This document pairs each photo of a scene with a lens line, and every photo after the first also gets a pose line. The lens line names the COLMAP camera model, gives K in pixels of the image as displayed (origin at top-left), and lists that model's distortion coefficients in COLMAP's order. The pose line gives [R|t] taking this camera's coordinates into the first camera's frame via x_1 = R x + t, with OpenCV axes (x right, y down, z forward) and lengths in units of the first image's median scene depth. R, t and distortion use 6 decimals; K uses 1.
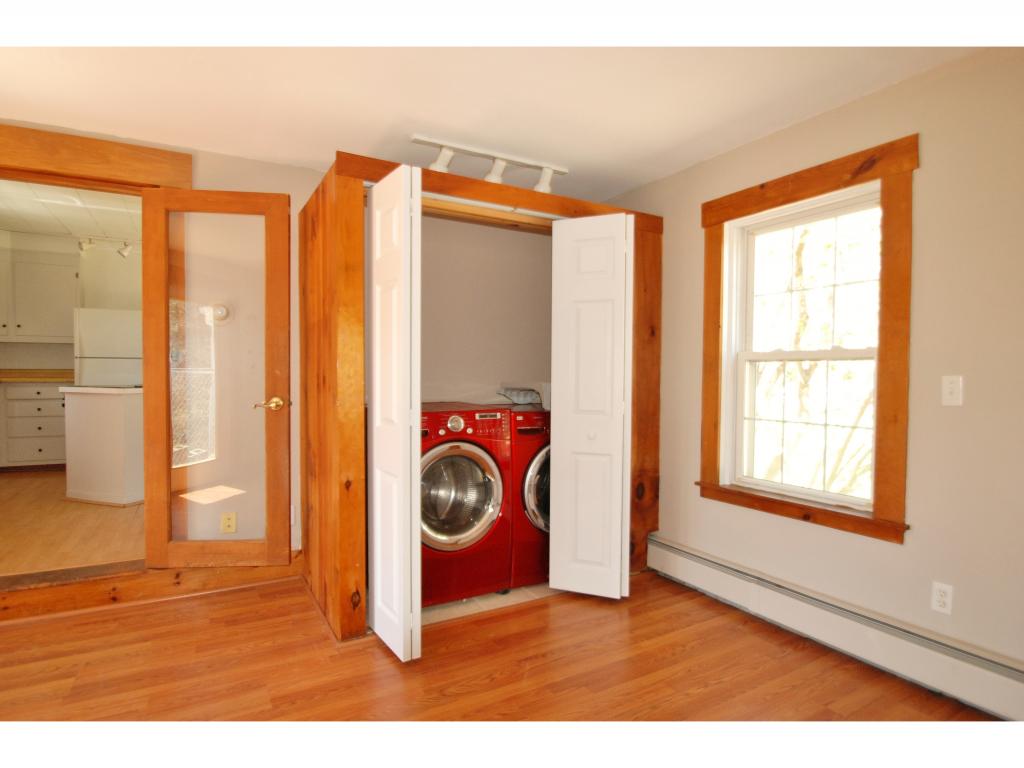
lens RADIAL K [[539.4, 0, 514.1], [0, 539.4, 389.3], [0, 0, 1]] dist [-0.006701, -0.005337]
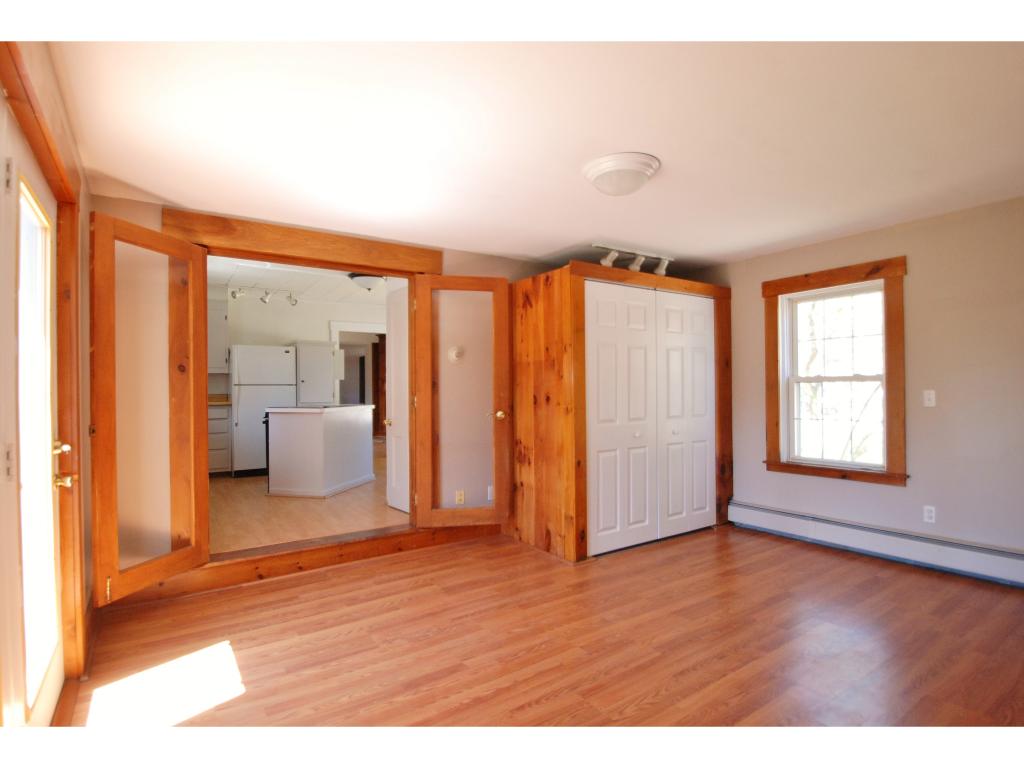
lens RADIAL K [[511.8, 0, 510.0], [0, 511.8, 389.7], [0, 0, 1]] dist [-0.006122, -0.002315]
pose [[0.996836, -0.015849, 0.077885, -0.533885], [0.018293, 0.999359, -0.030762, -0.000450], [-0.077347, 0.032089, 0.996488, -0.440735]]
